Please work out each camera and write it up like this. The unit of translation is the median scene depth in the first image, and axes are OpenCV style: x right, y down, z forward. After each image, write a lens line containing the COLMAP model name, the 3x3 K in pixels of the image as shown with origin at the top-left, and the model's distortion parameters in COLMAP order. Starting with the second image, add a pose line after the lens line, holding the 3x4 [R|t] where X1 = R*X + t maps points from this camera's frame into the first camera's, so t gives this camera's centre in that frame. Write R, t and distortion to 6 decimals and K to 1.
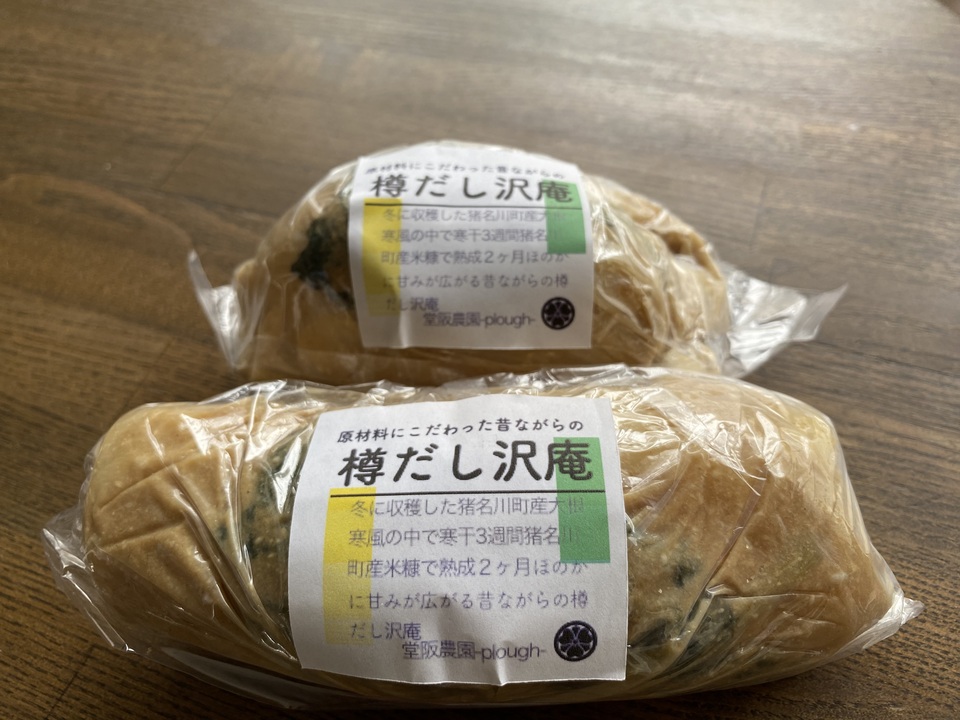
lens RADIAL K [[702.1, 0, 479.4], [0, 702.1, 360.8], [0, 0, 1]] dist [-0.004655, -0.001266]
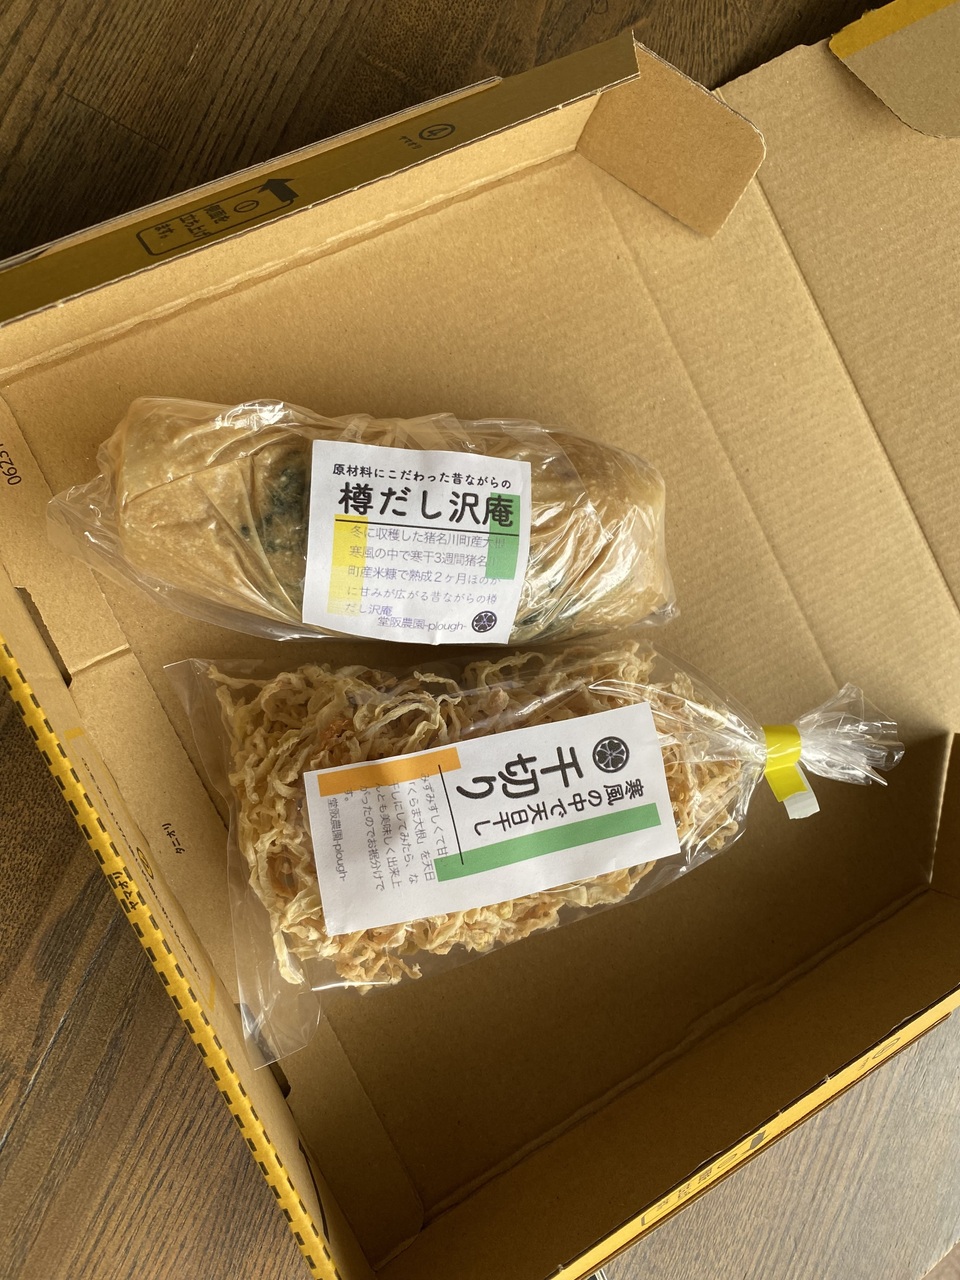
lens RADIAL K [[971.1, 0, 480.2], [0, 971.1, 640.7], [0, 0, 1]] dist [-0.000693, 0.000001]
pose [[0.958330, 0.050708, 0.281127, -0.469245], [-0.191520, 0.844233, 0.500590, -0.640867], [-0.211953, -0.533572, 0.818766, -0.807195]]
